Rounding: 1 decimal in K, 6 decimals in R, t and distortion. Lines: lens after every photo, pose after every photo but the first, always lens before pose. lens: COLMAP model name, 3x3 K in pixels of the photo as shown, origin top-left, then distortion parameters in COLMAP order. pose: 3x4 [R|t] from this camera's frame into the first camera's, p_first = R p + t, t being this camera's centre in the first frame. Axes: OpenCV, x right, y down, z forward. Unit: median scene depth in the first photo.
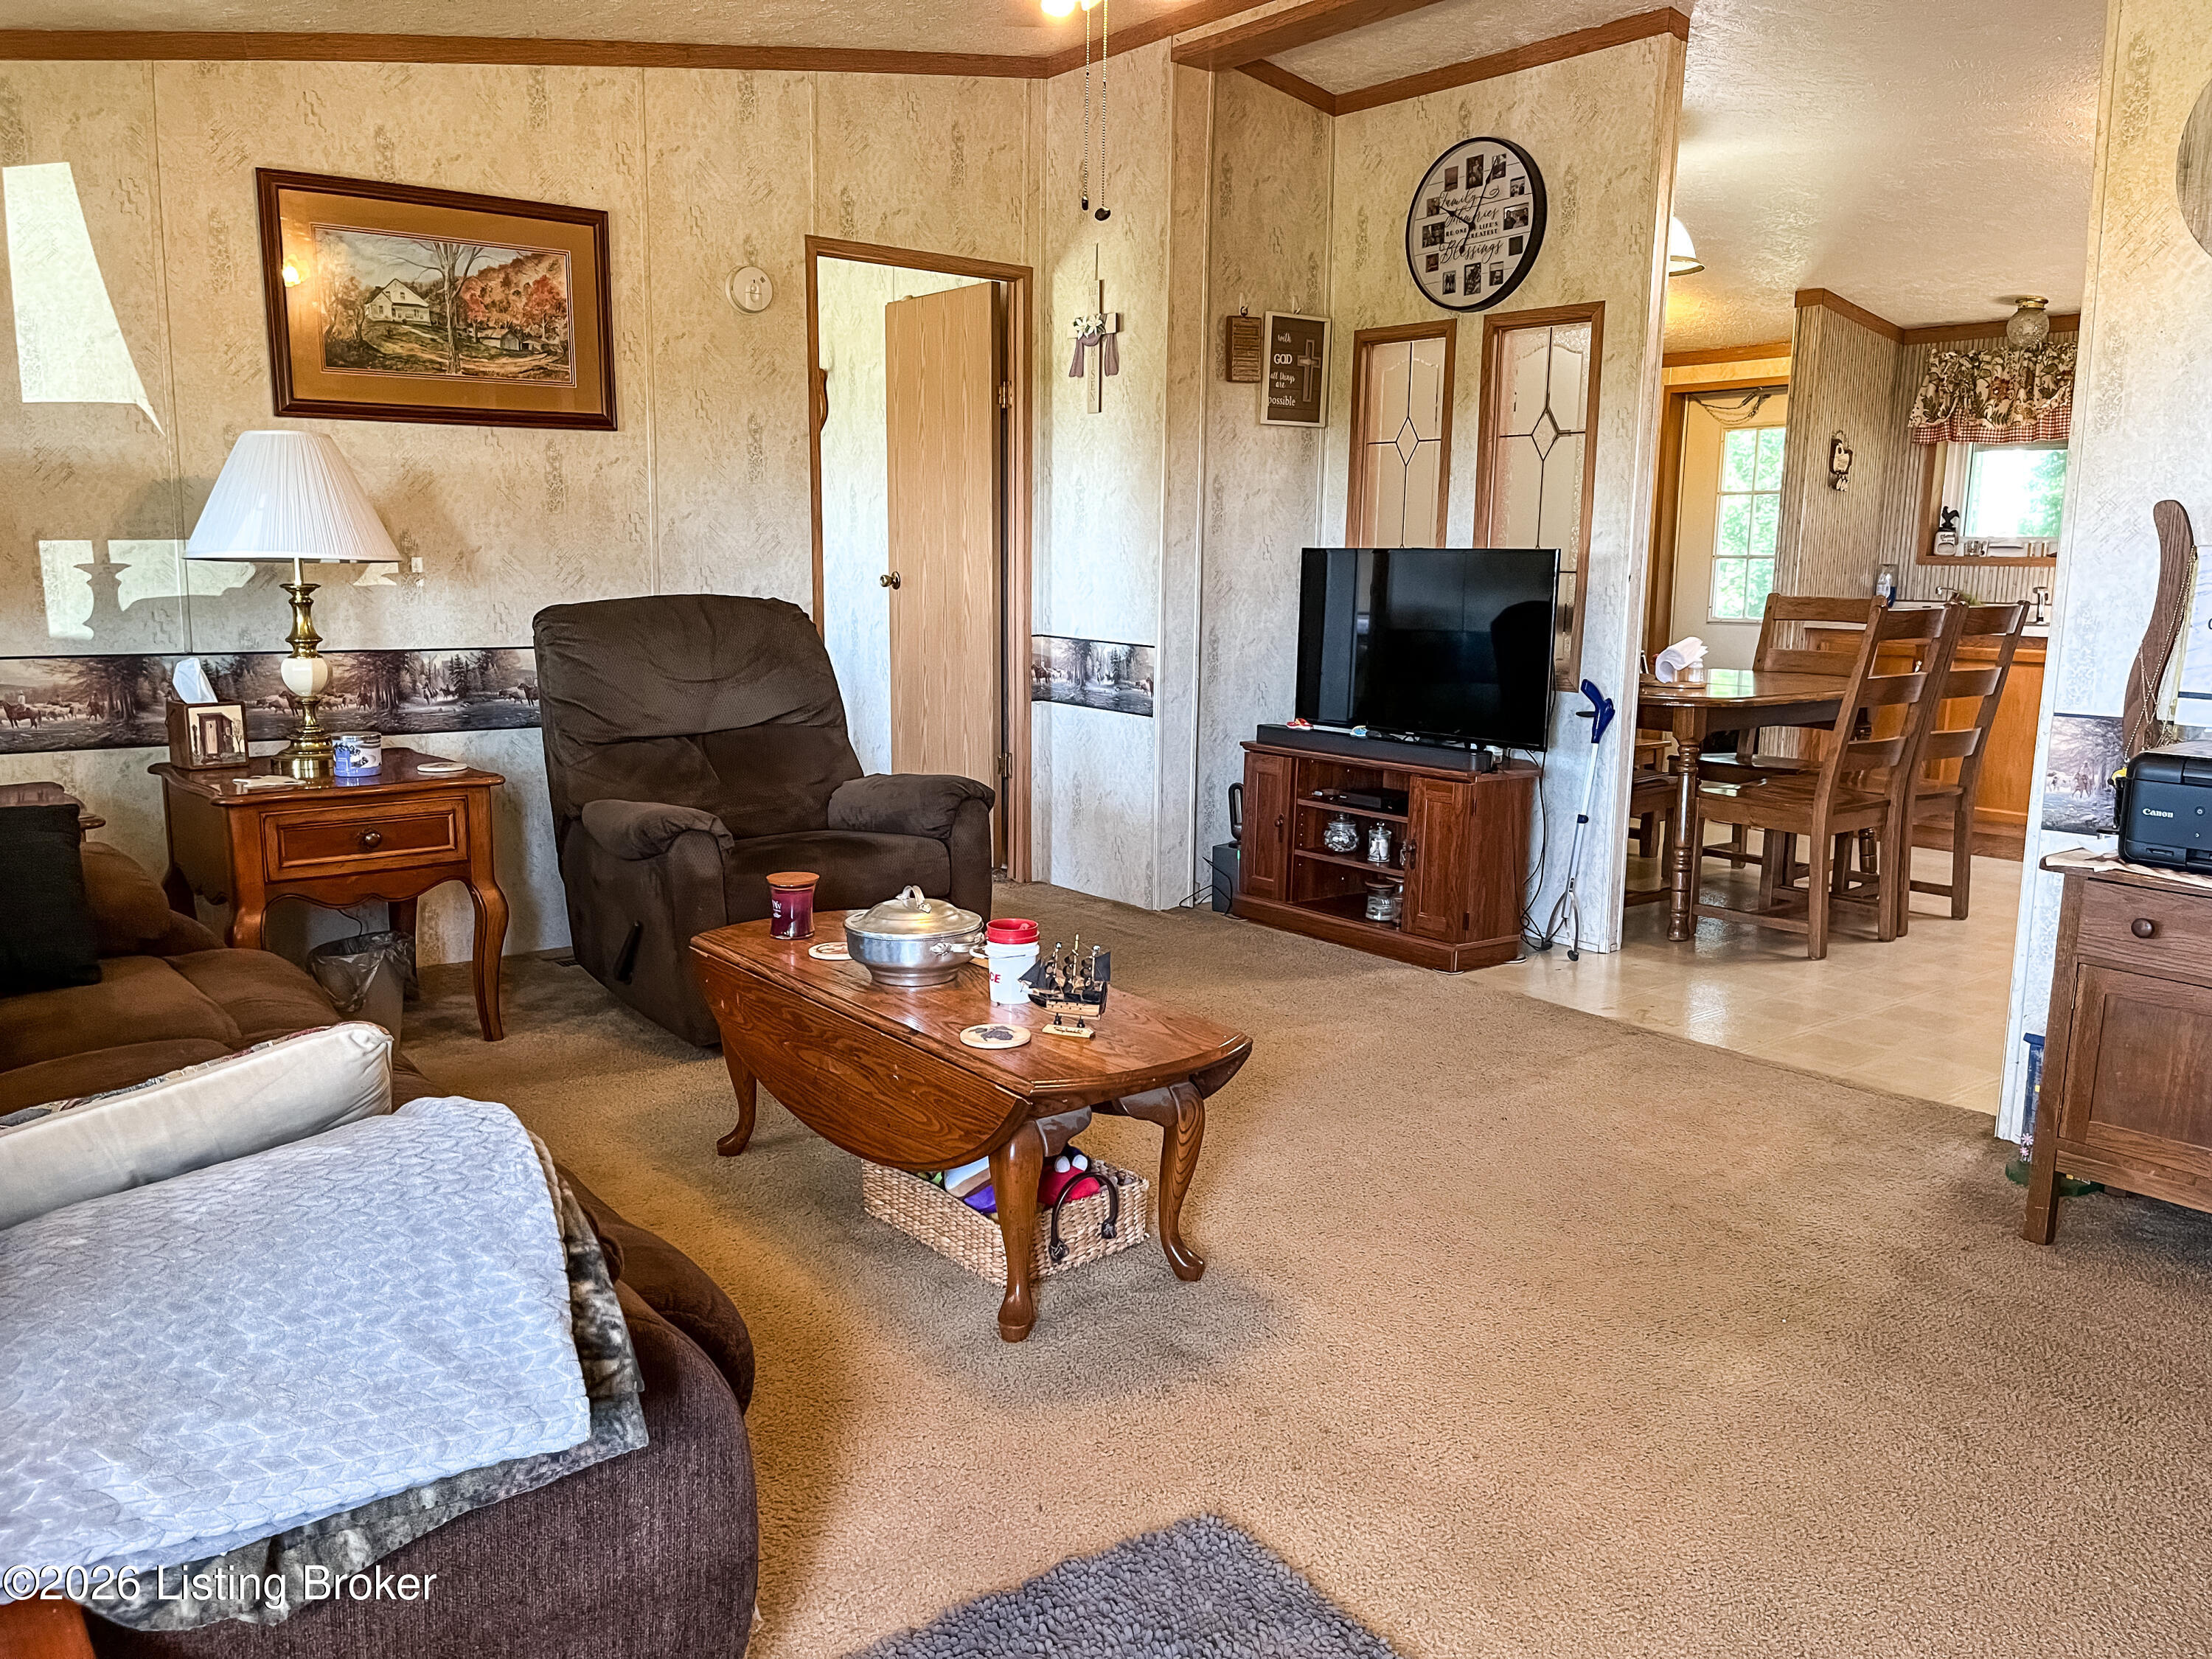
lens RADIAL K [[1699.7, 0, 1071.2], [0, 1699.7, 827.4], [0, 0, 1]] dist [0.062734, -0.088437]
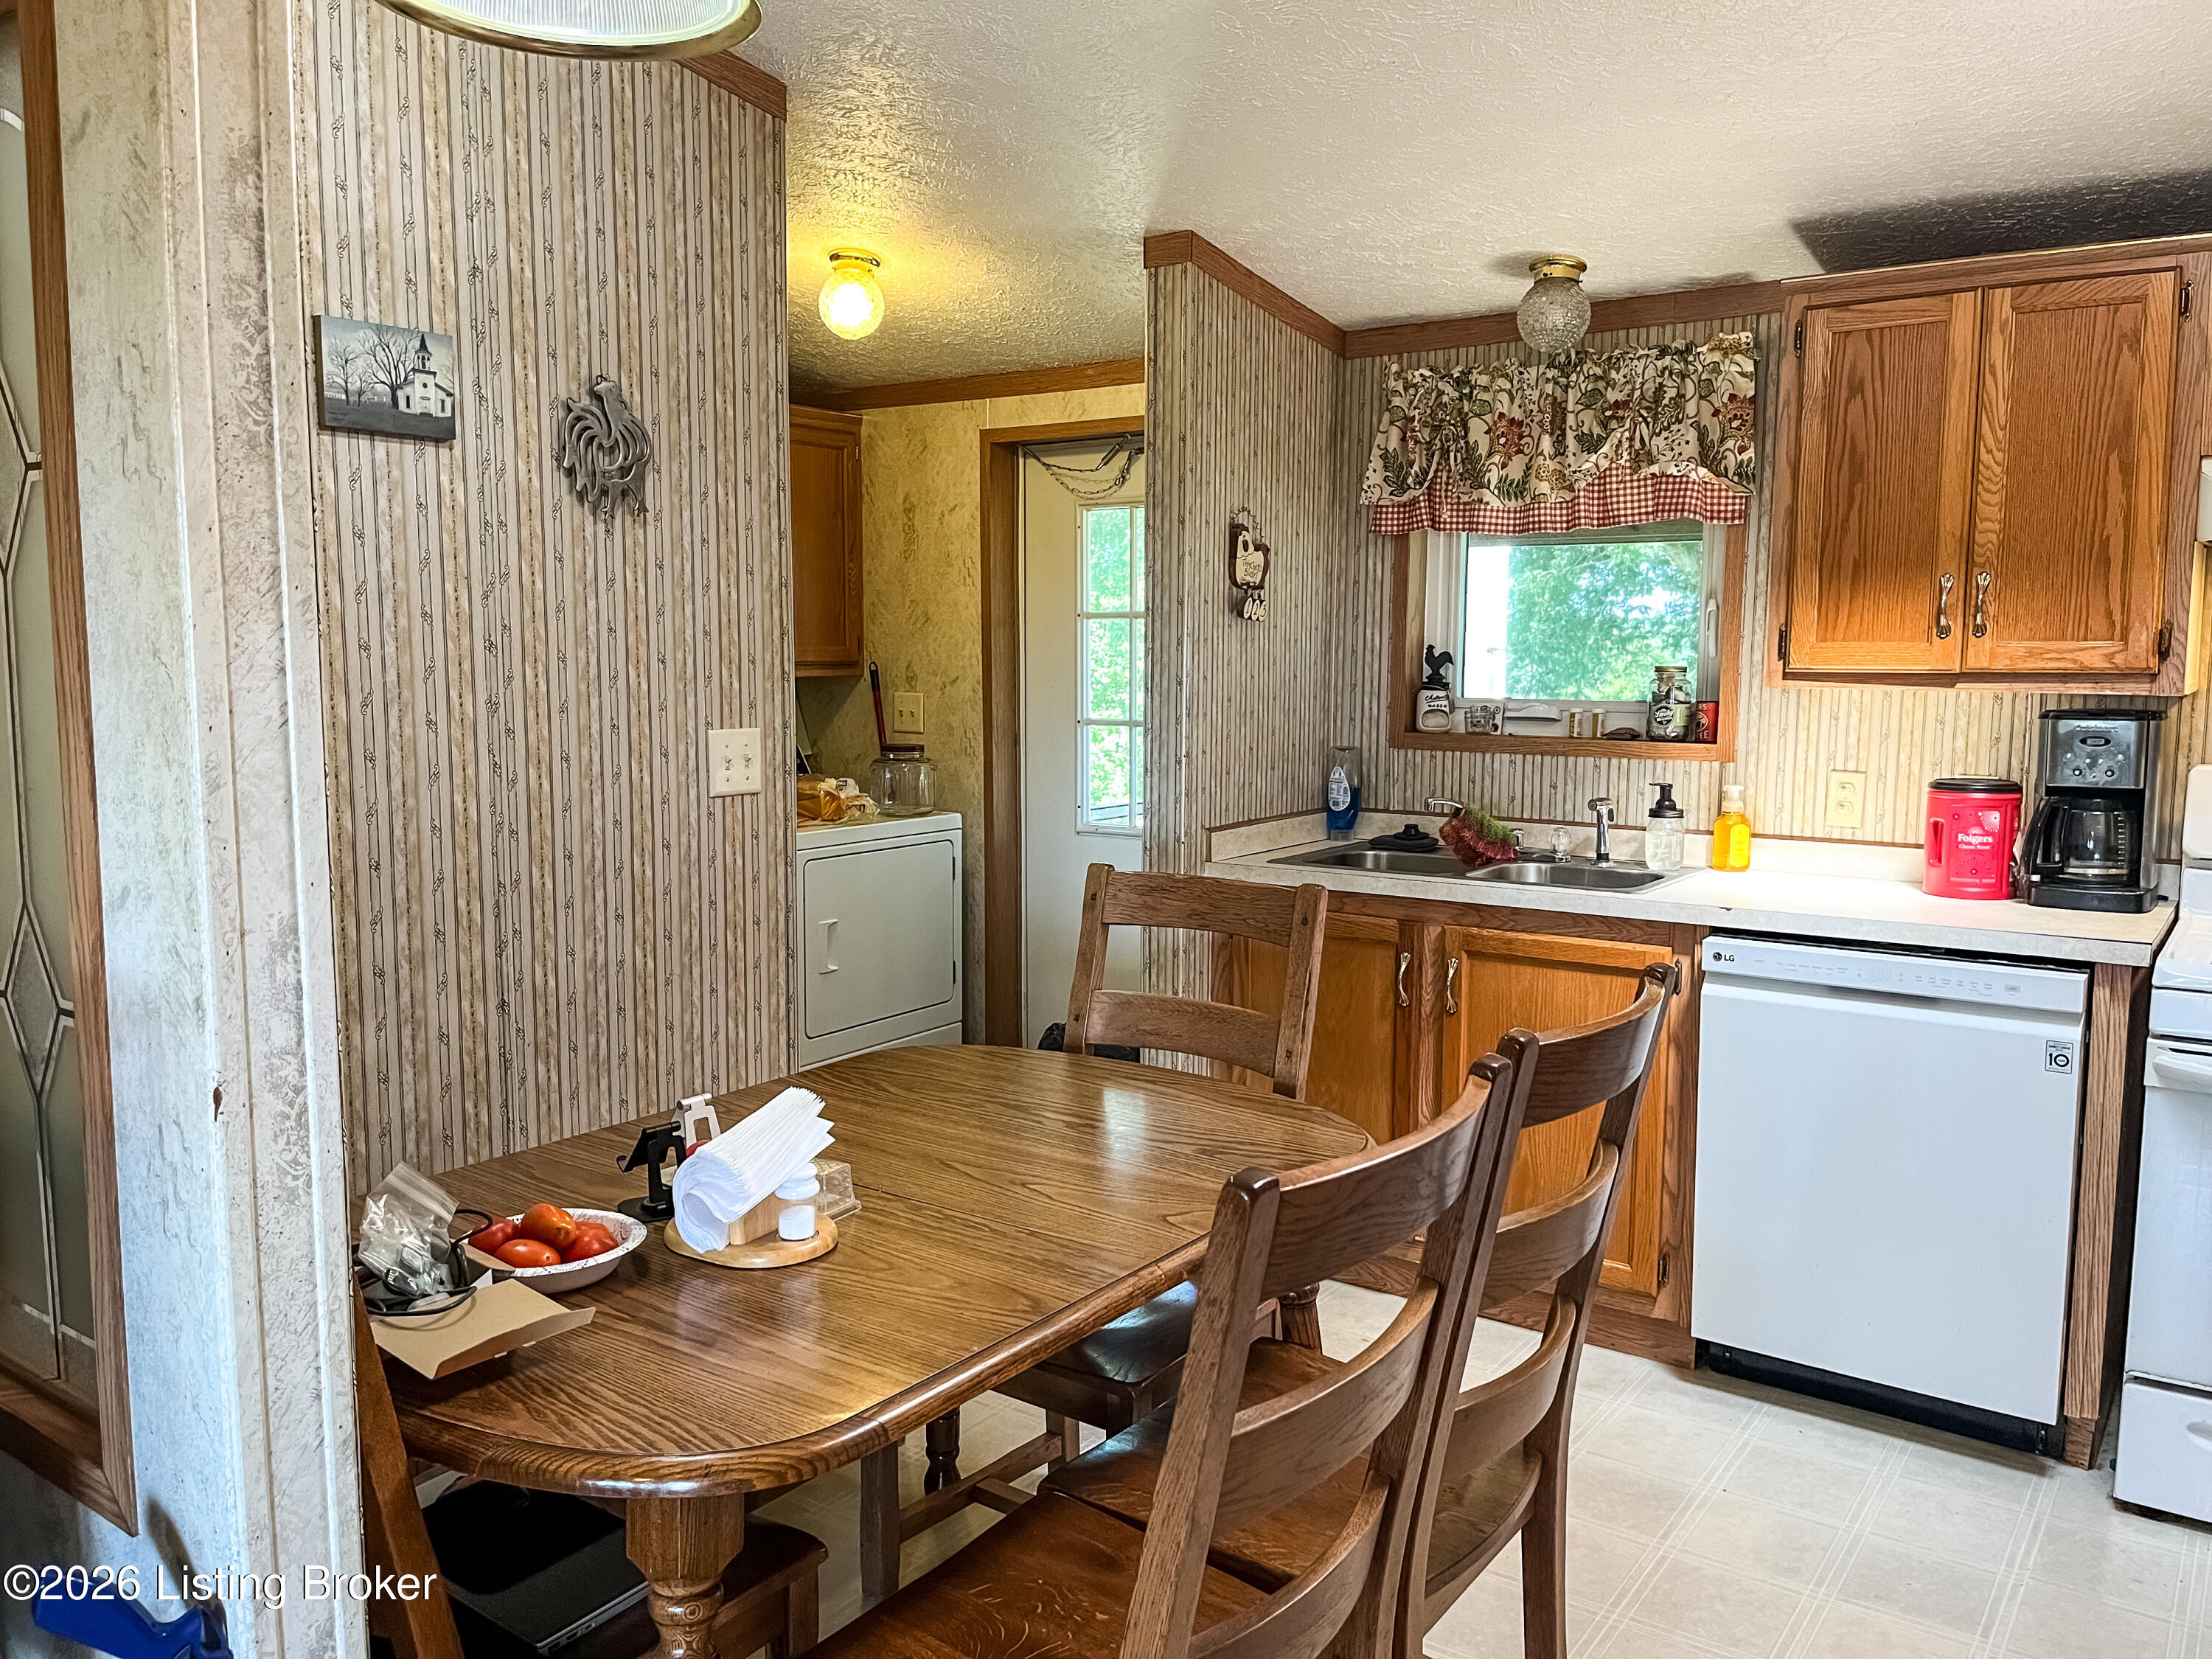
lens RADIAL K [[1699.7, 0, 1127.4], [0, 1699.7, 827.9], [0, 0, 1]] dist [0.062734, -0.088437]
pose [[0.956489, -0.041506, 0.288800, 0.358823], [0.055329, 0.997672, -0.039861, -0.158151], [-0.286473, 0.054106, 0.956559, 0.713529]]
